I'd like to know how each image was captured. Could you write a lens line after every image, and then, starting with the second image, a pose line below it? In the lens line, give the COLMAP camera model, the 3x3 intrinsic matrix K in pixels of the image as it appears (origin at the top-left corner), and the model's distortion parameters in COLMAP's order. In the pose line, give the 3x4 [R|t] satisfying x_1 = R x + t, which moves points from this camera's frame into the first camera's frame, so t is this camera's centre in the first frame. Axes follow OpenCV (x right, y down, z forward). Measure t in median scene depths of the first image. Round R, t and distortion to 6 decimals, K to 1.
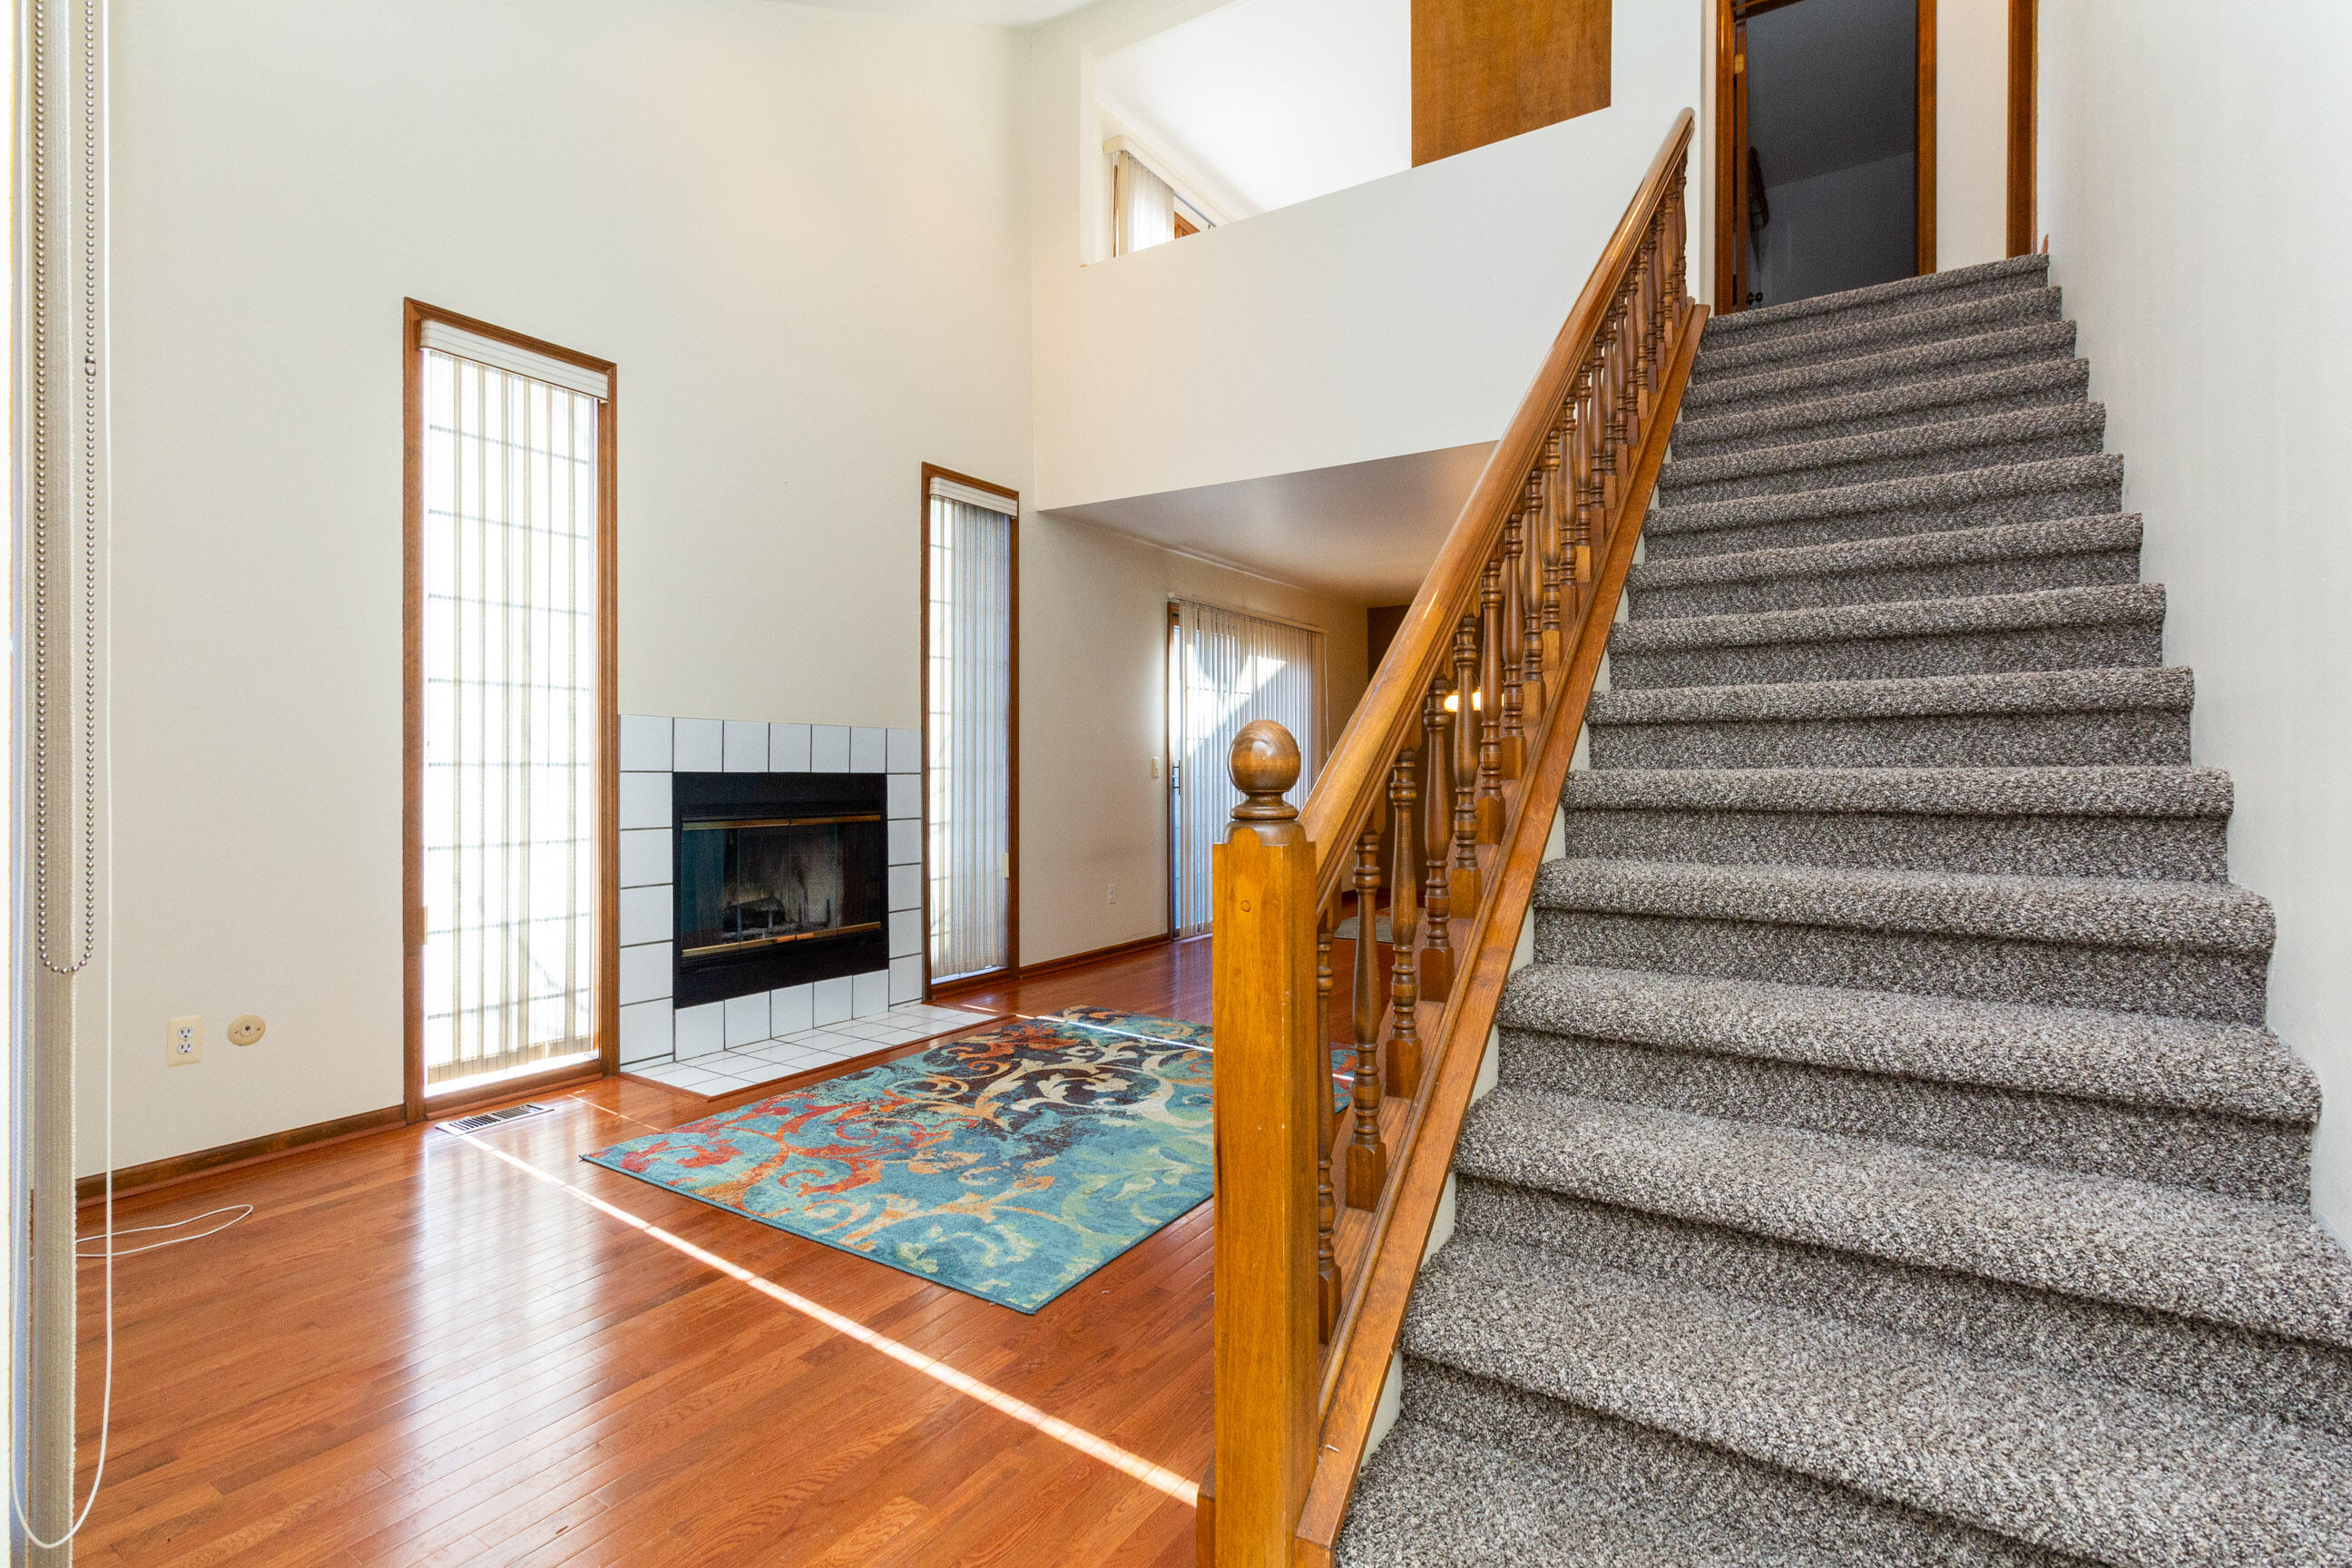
lens RADIAL K [[1095.1, 0, 1187.9], [0, 1095.1, 764.0], [0, 0, 1]] dist [-0.001441, -0.000242]
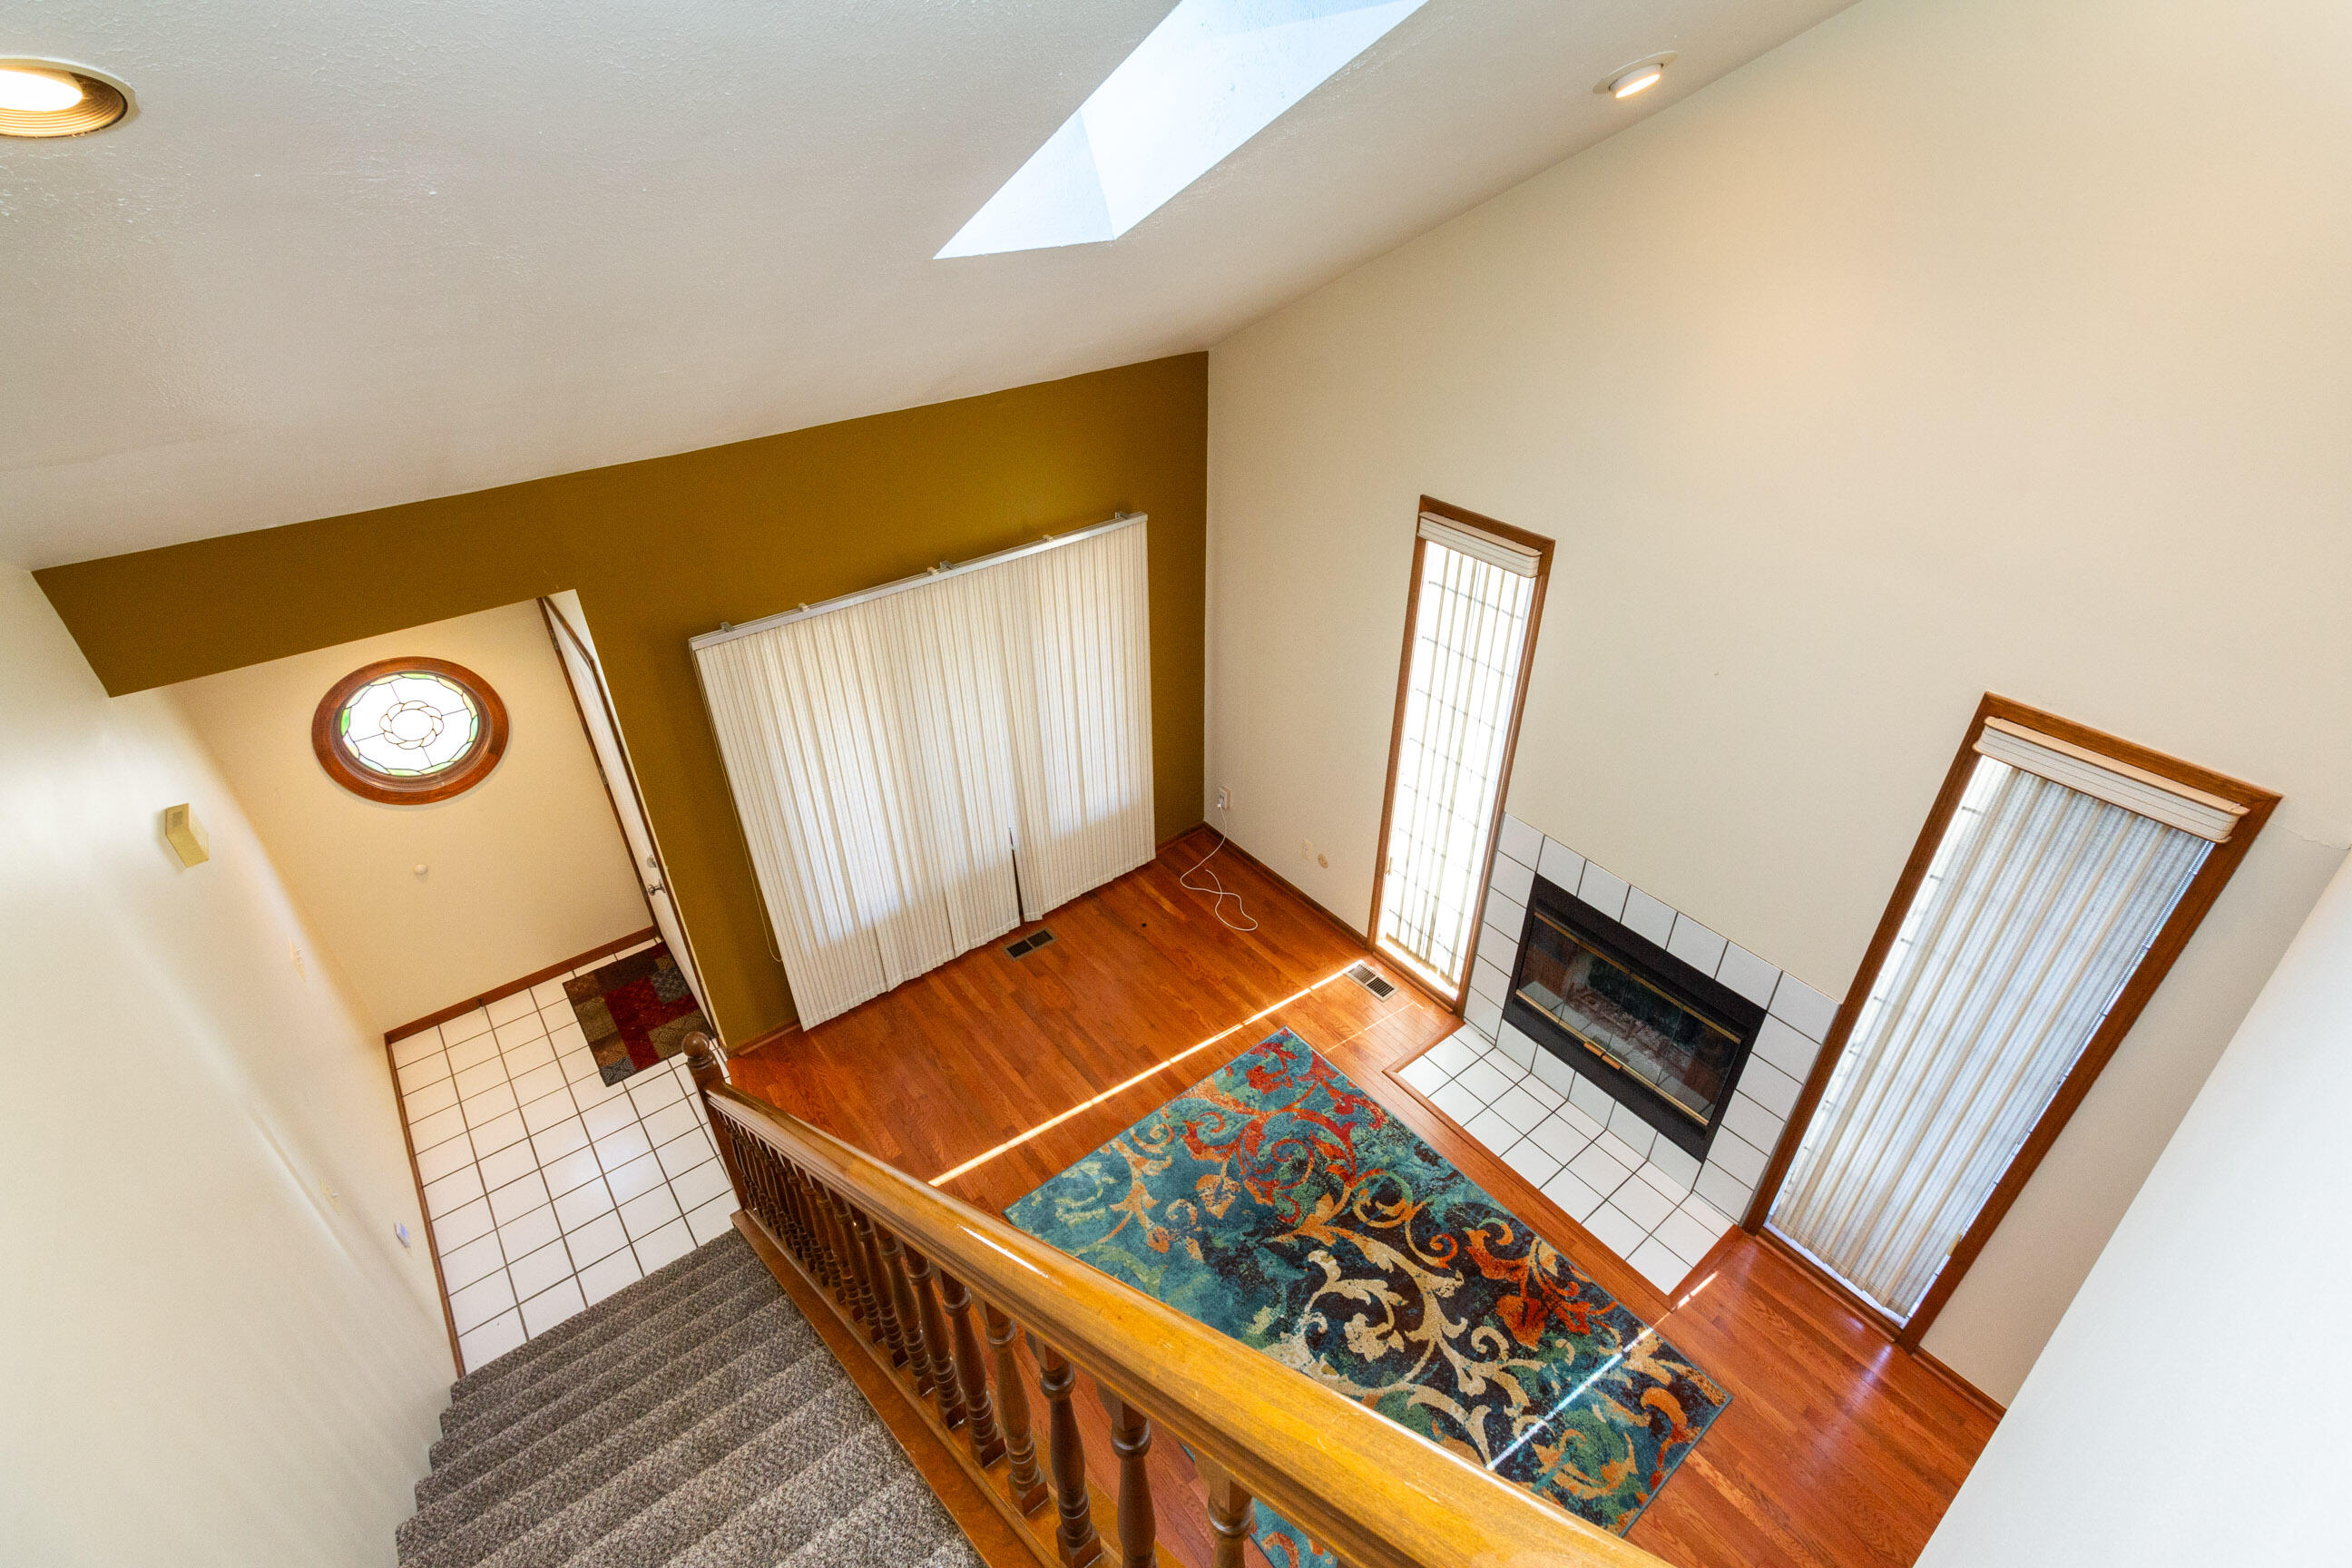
lens RADIAL K [[1089.7, 0, 1211.6], [0, 1089.7, 760.3], [0, 0, 1]] dist [-0.001198, 0.000025]
pose [[-0.317485, 0.514264, -0.796703, 0.543774], [-0.003912, 0.839453, 0.543417, -0.778670], [0.948255, 0.175644, -0.264502, 1.031043]]
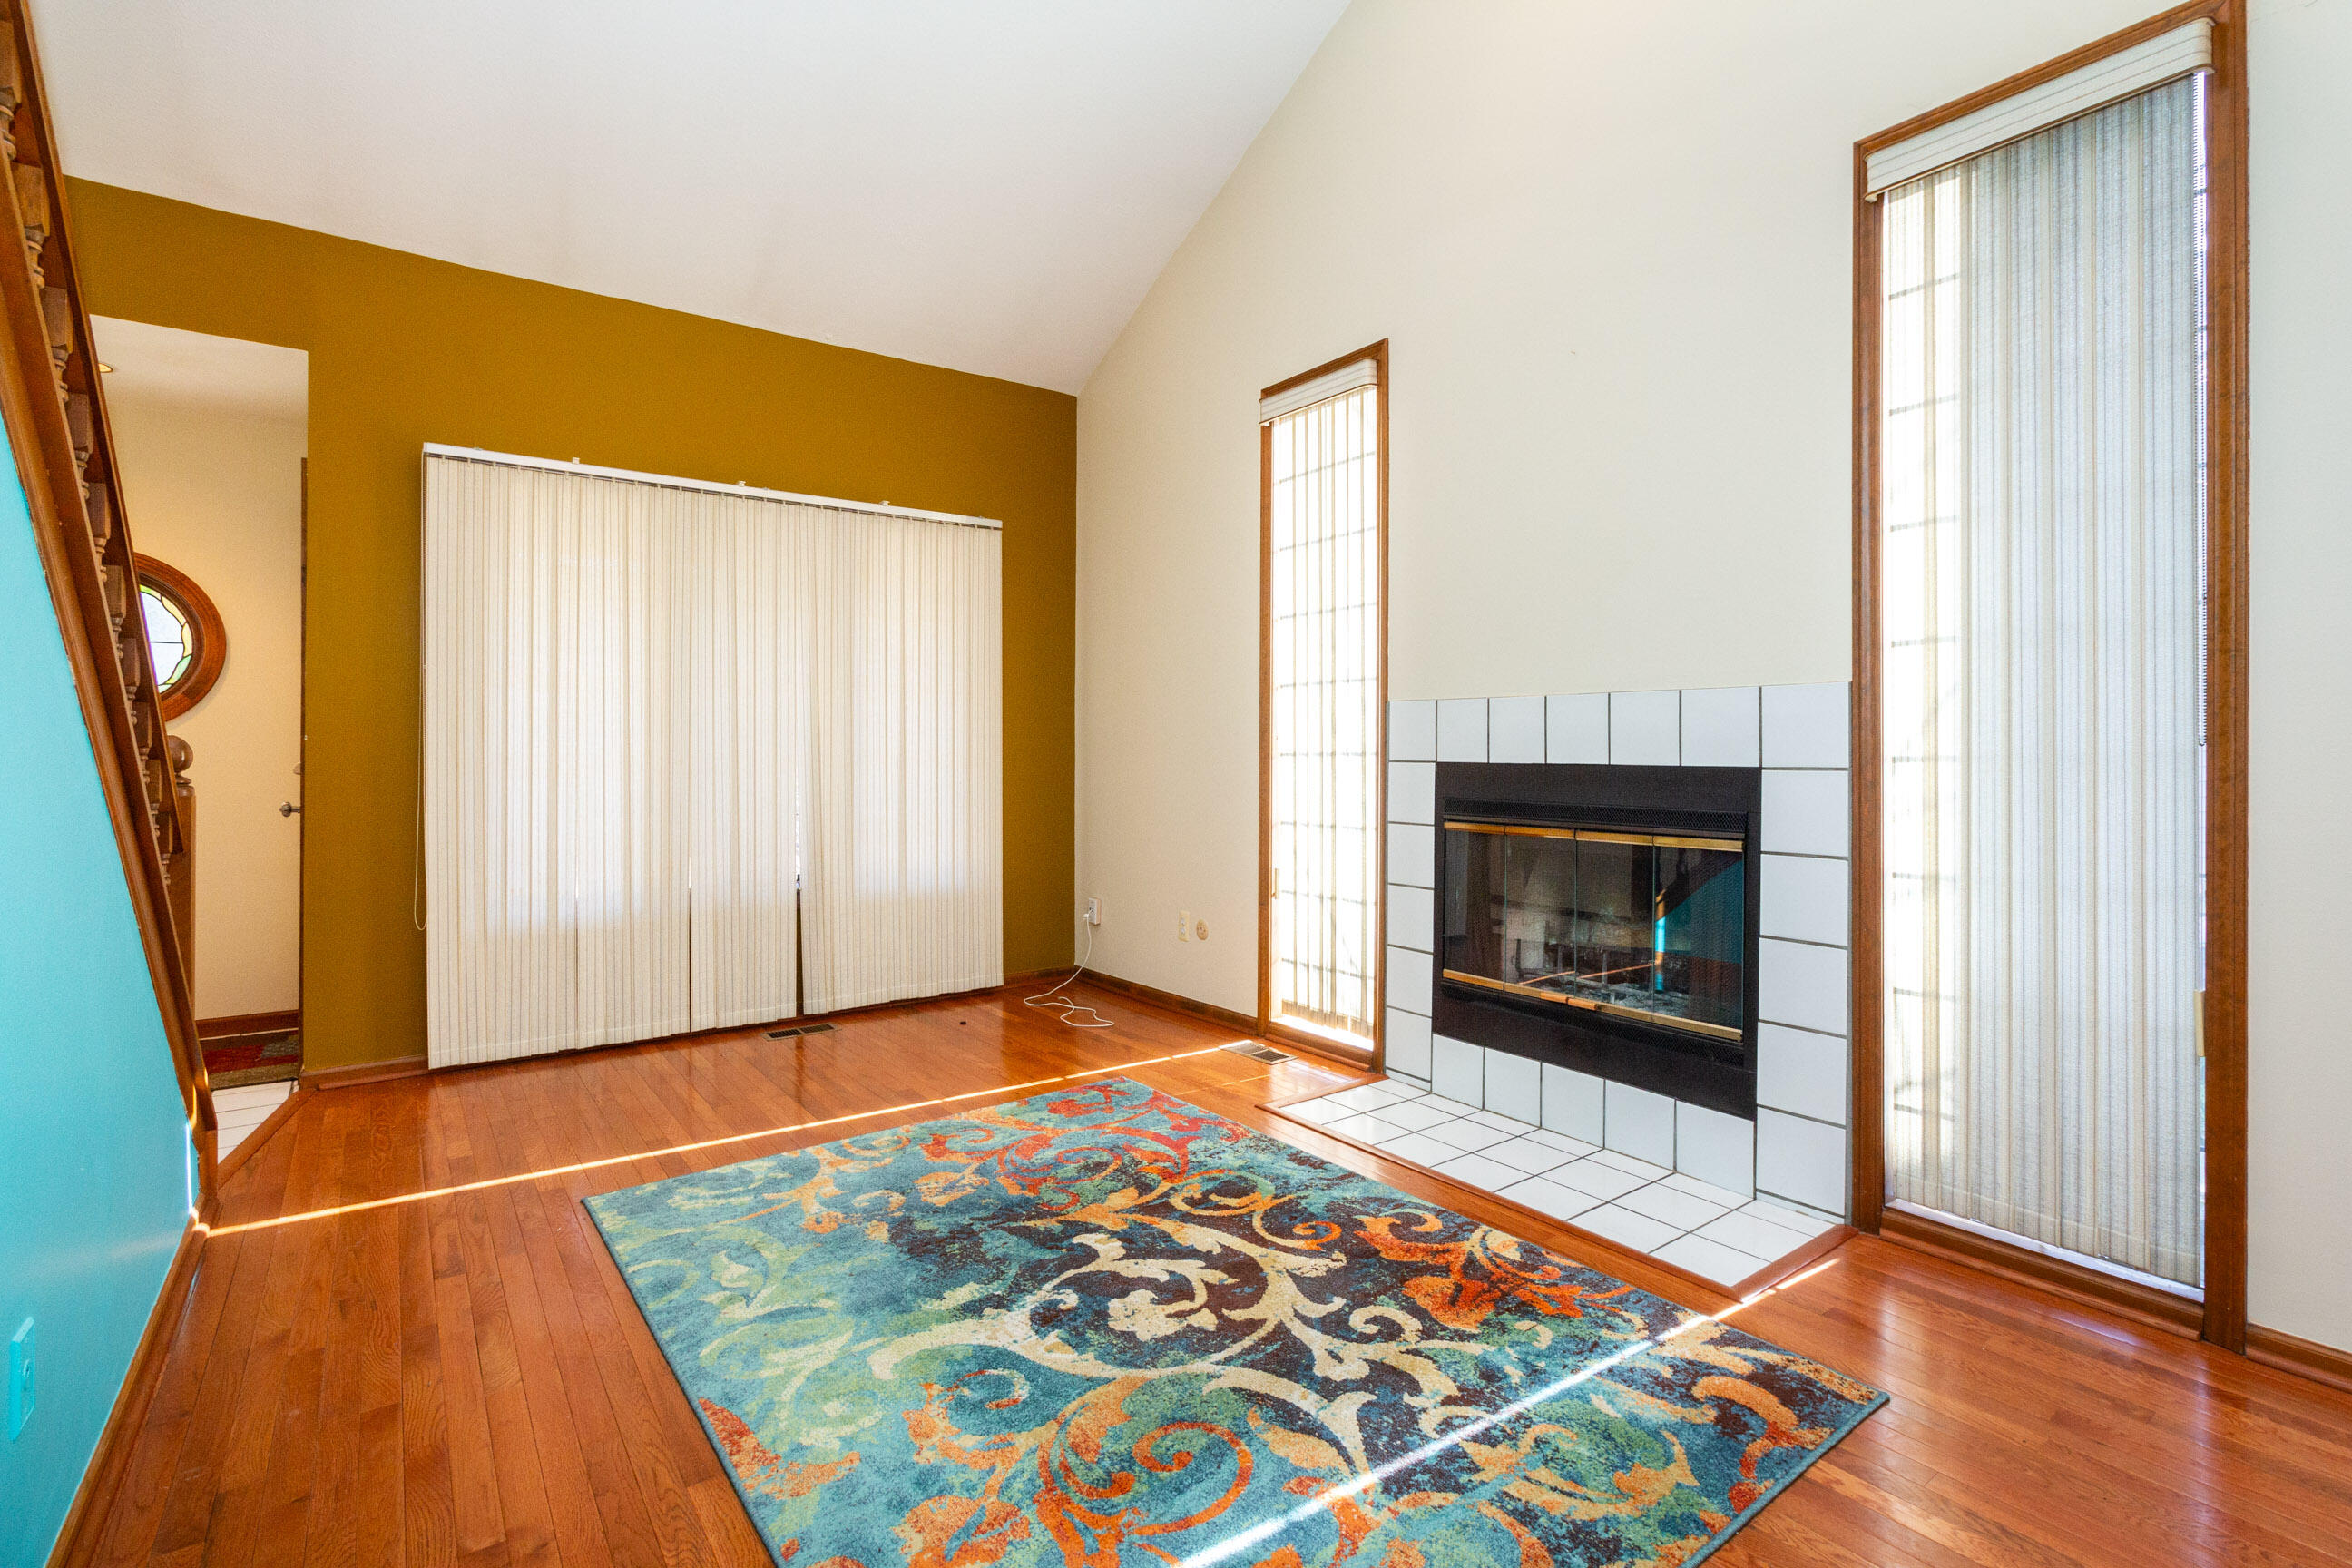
lens RADIAL K [[1092.9, 0, 1202.3], [0, 1092.9, 750.9], [0, 0, 1]] dist [-0.001403, -0.000611]
pose [[-0.350675, -0.003567, -0.936490, 0.446673], [0.003399, 0.999981, -0.005082, 0.002288], [0.936491, -0.004965, -0.350657, 1.217330]]
